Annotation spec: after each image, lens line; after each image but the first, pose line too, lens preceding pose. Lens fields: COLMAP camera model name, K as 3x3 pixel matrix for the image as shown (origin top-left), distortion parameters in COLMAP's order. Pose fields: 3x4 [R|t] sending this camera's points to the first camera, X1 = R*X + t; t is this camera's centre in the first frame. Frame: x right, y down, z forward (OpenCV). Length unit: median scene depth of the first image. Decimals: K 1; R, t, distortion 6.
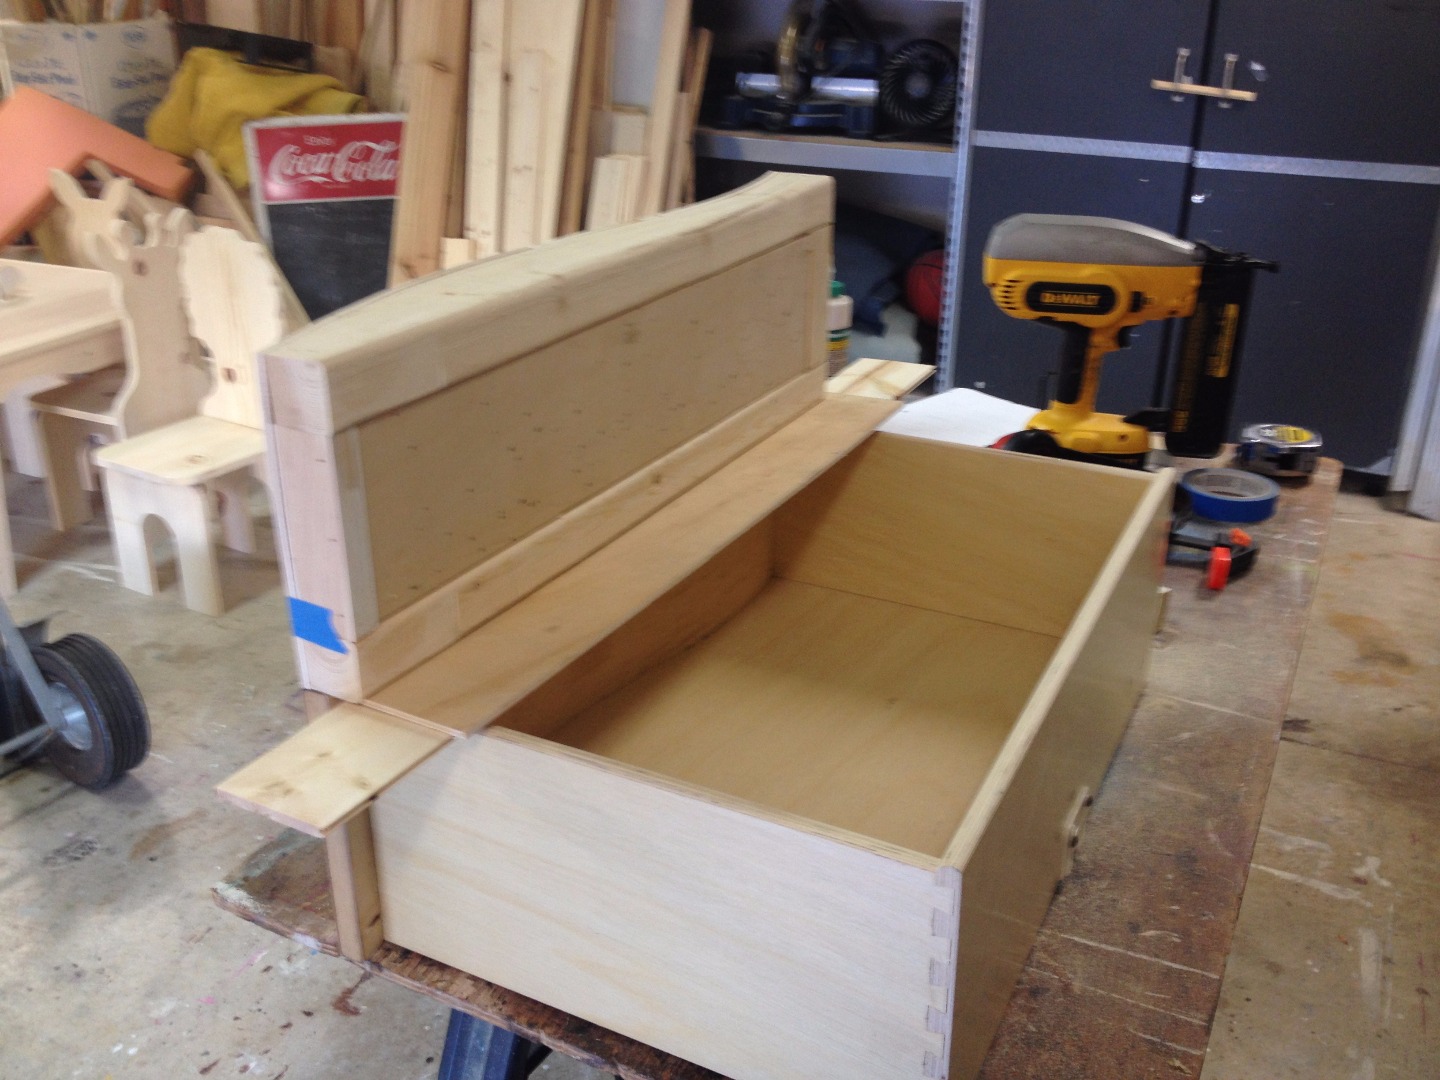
lens RADIAL K [[1353.1, 0, 717.0], [0, 1353.1, 538.9], [0, 0, 1]] dist [0.000729, 0.000000]
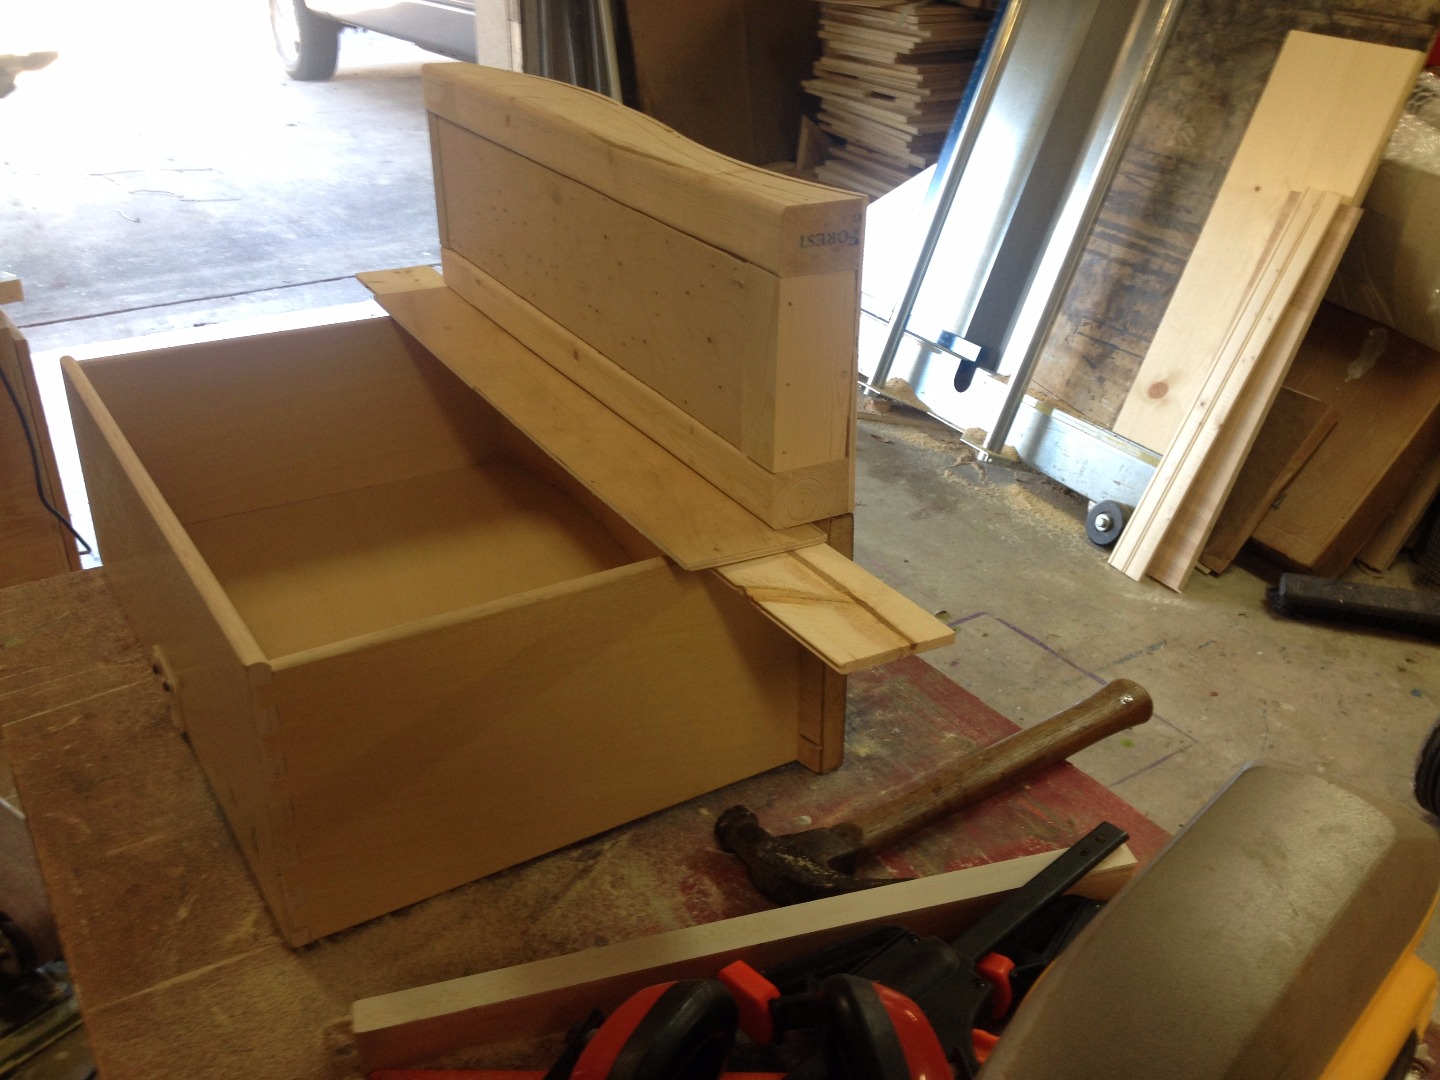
lens RADIAL K [[1353.1, 0, 709.8], [0, 1353.1, 535.4], [0, 0, 1]] dist [0.000729, 0.000000]
pose [[-0.513225, 0.417694, -0.749755, 0.735463], [-0.333834, 0.707632, 0.622745, -0.624589], [0.790667, 0.569902, -0.223734, 1.399016]]
